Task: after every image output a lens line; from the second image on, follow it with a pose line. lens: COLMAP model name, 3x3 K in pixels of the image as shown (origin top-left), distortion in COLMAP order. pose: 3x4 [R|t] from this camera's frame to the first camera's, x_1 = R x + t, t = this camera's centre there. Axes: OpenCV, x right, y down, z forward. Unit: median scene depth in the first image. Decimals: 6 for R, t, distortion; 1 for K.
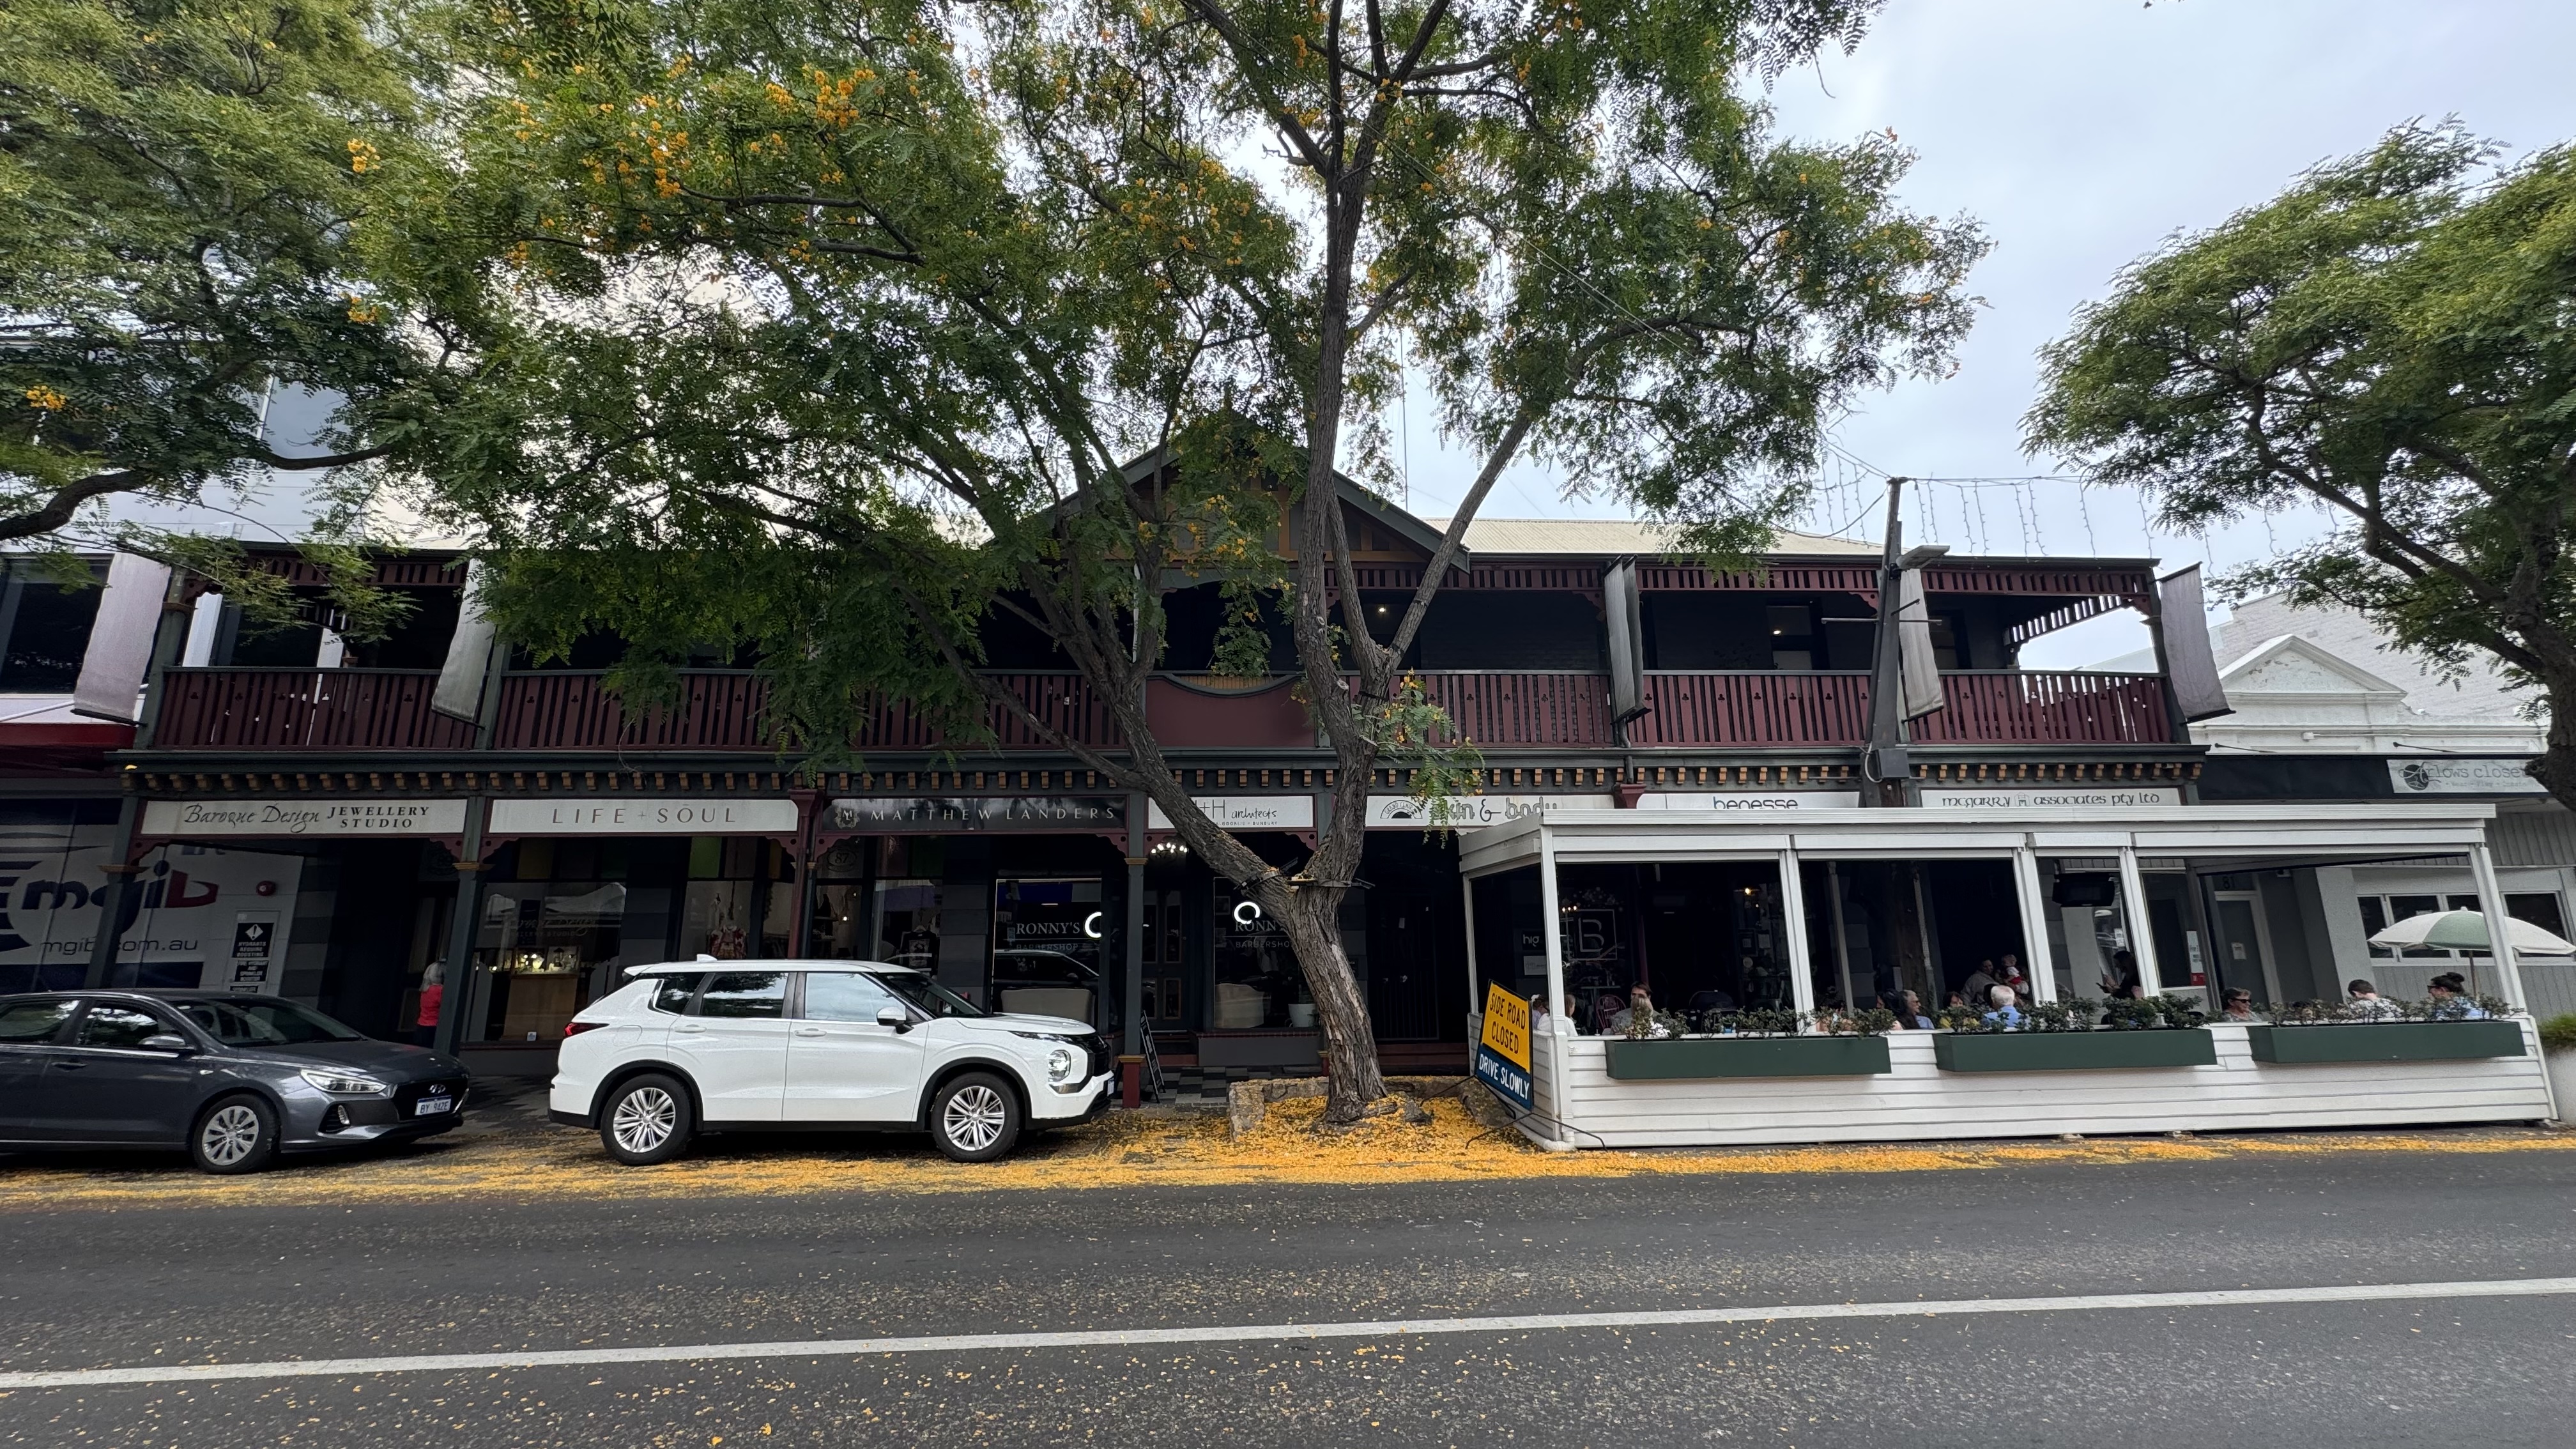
lens RADIAL K [[1088.6, 0, 1288.0], [0, 1088.6, 724.5], [0, 0, 1]] dist [-0.007378, -0.000026]
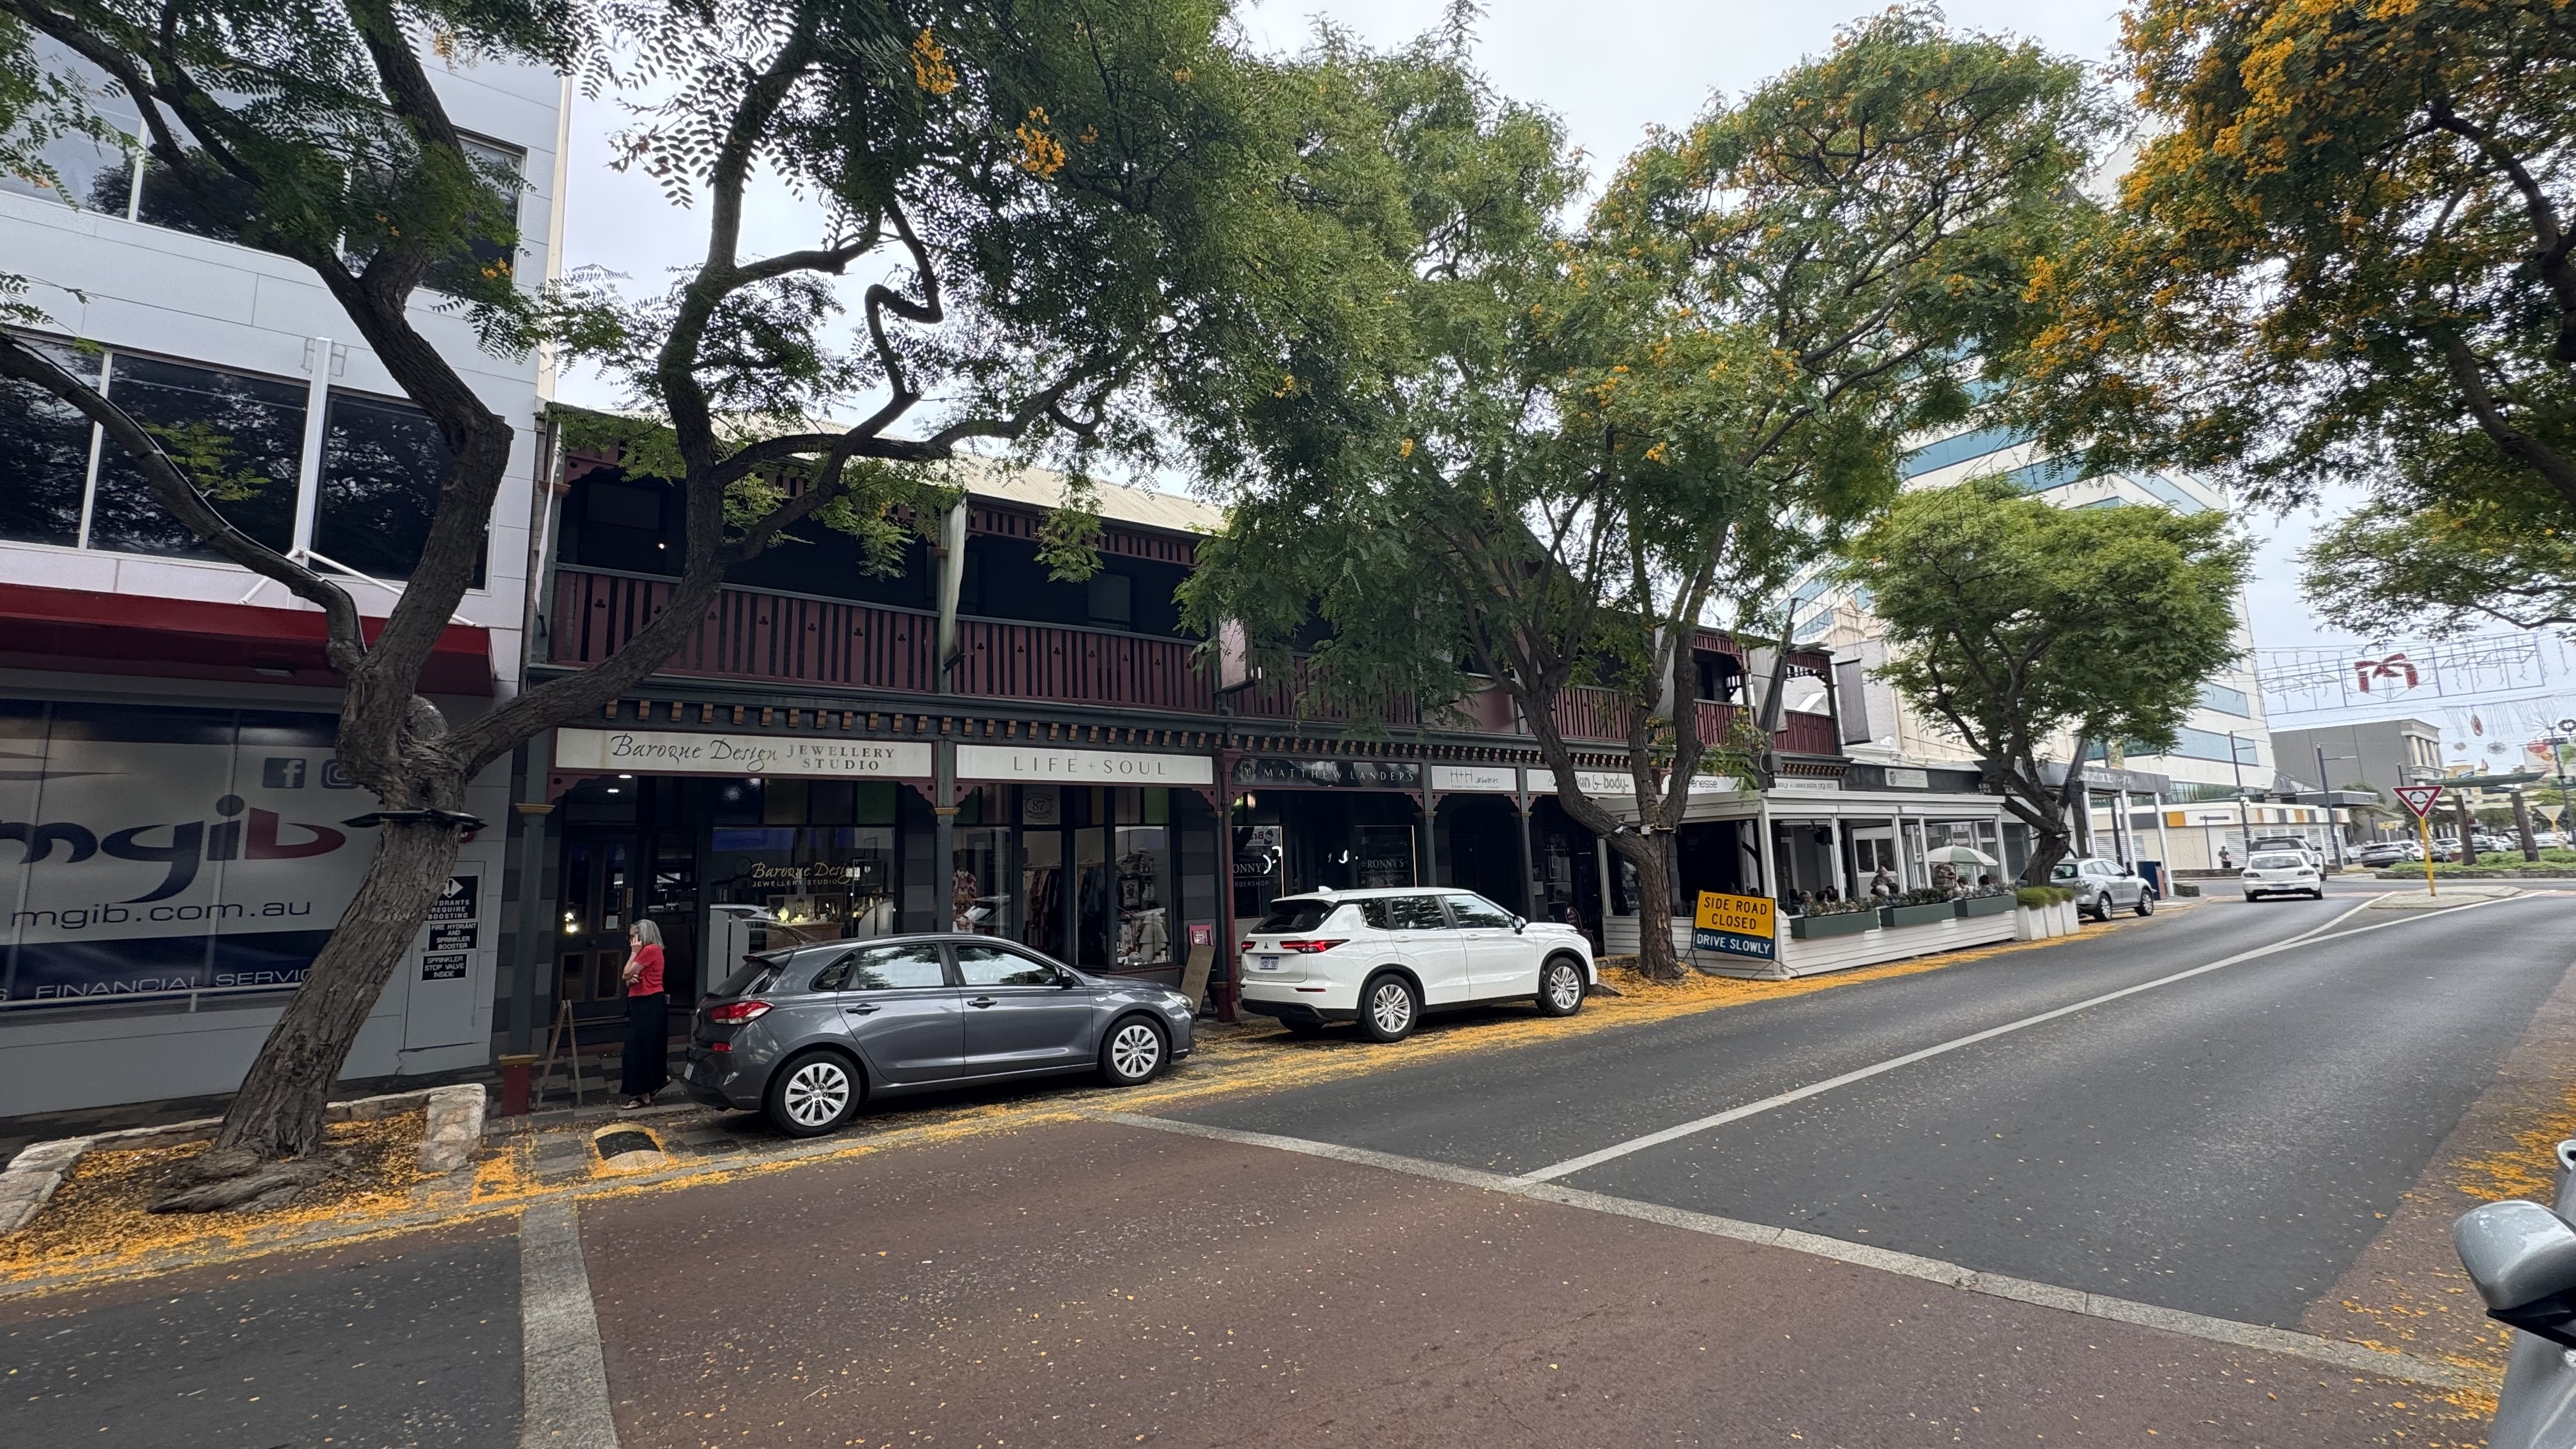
lens RADIAL K [[1088.6, 0, 1288.0], [0, 1088.6, 724.5], [0, 0, 1]] dist [-0.007378, -0.000026]
pose [[0.829602, 0.058037, 0.555331, -1.042446], [-0.082042, 0.996459, 0.018423, 0.007461], [-0.552295, -0.060844, 0.831425, 0.001833]]
